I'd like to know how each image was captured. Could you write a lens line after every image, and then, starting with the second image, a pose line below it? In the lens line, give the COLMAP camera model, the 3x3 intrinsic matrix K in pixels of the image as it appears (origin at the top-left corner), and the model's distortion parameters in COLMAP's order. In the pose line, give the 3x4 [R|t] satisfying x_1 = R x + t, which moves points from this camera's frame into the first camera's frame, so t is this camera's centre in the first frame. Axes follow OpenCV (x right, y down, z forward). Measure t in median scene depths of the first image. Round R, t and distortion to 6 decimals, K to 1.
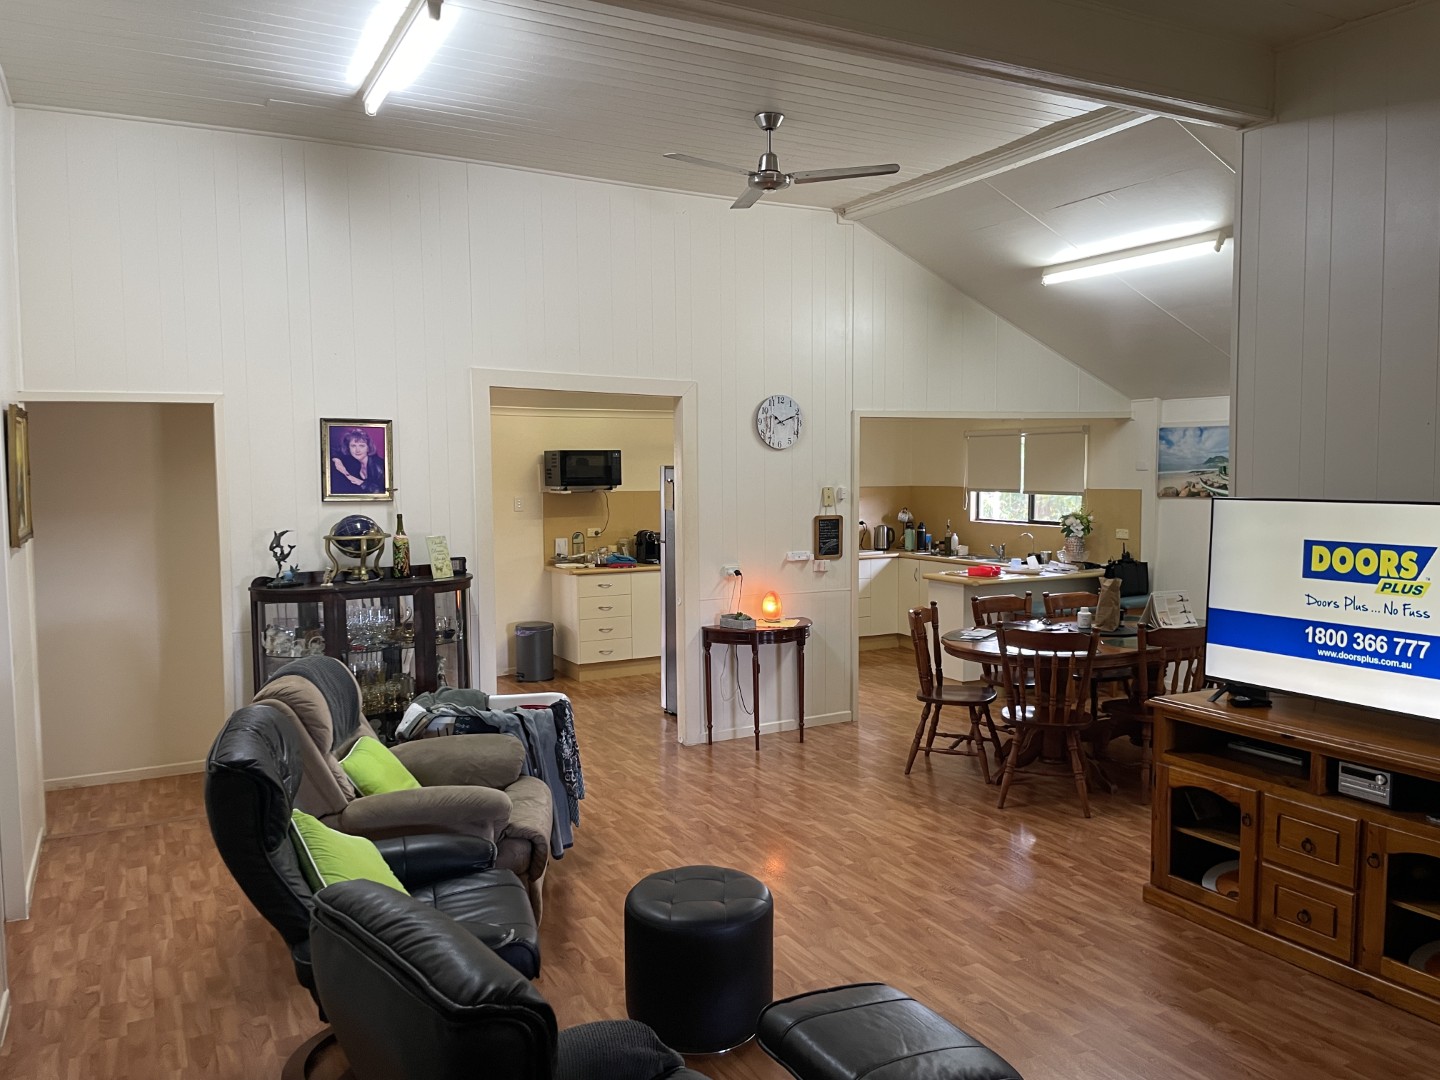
lens RADIAL K [[1100.6, 0, 717.2], [0, 1100.6, 541.7], [0, 0, 1]] dist [0.042169, -0.056592]
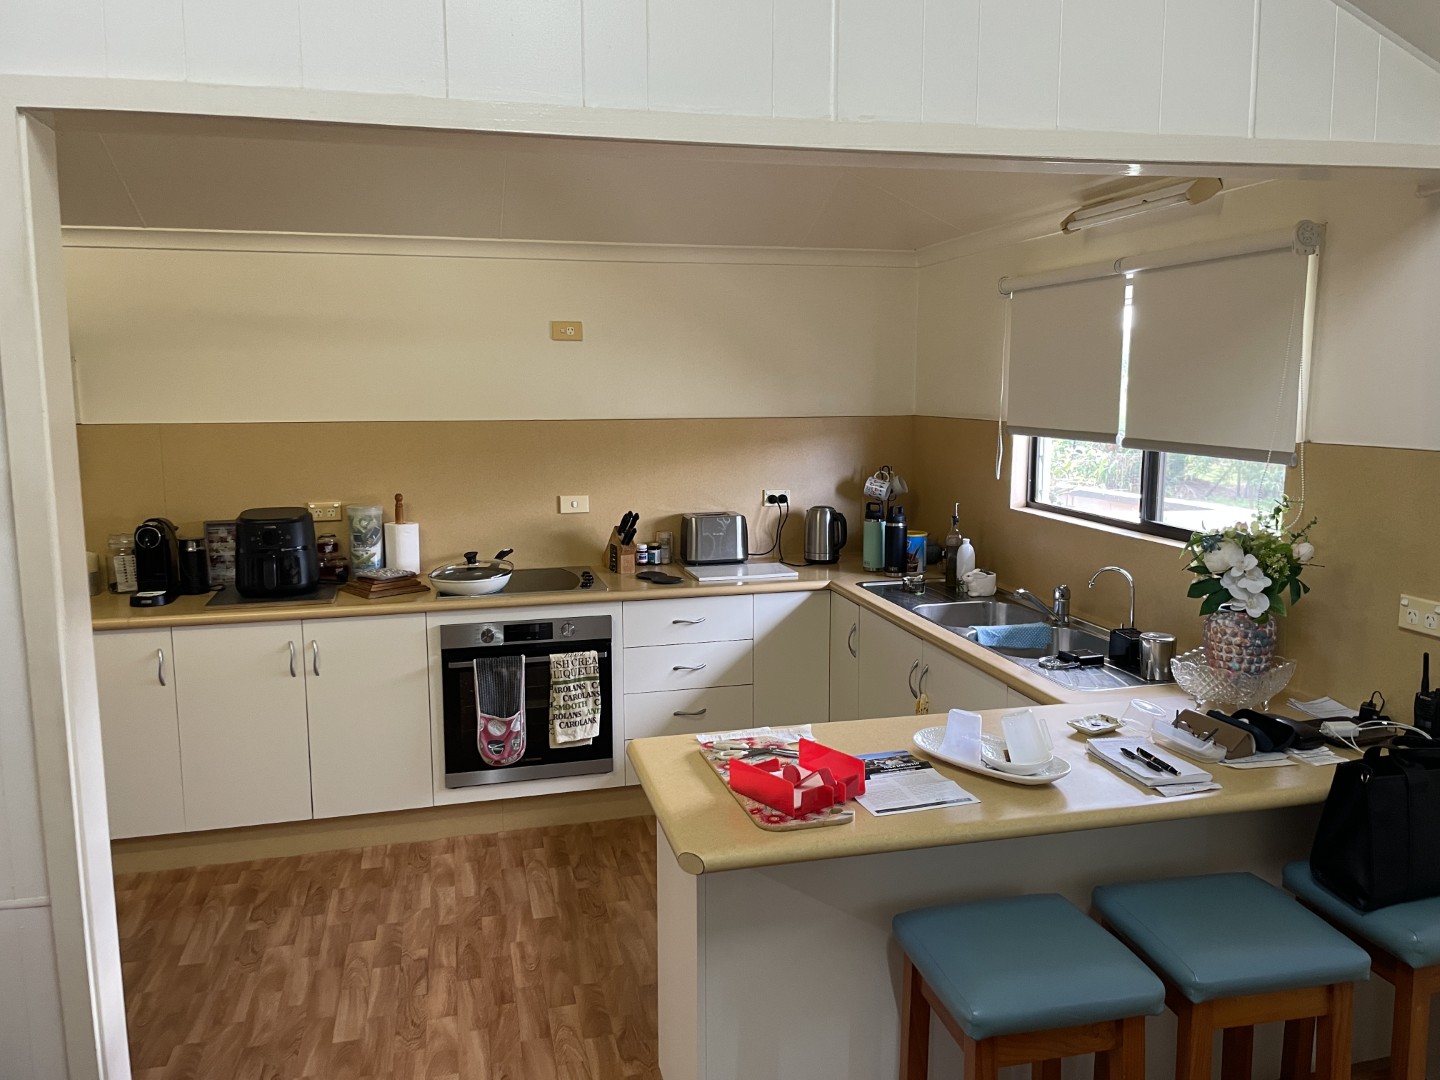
lens RADIAL K [[1100.6, 0, 724.6], [0, 1100.6, 536.8], [0, 0, 1]] dist [0.042169, -0.056592]
pose [[0.970579, 0.045412, -0.236464, 0.226236], [-0.027161, 0.996435, 0.079876, -0.038300], [0.239248, -0.071104, 0.968352, 0.595997]]
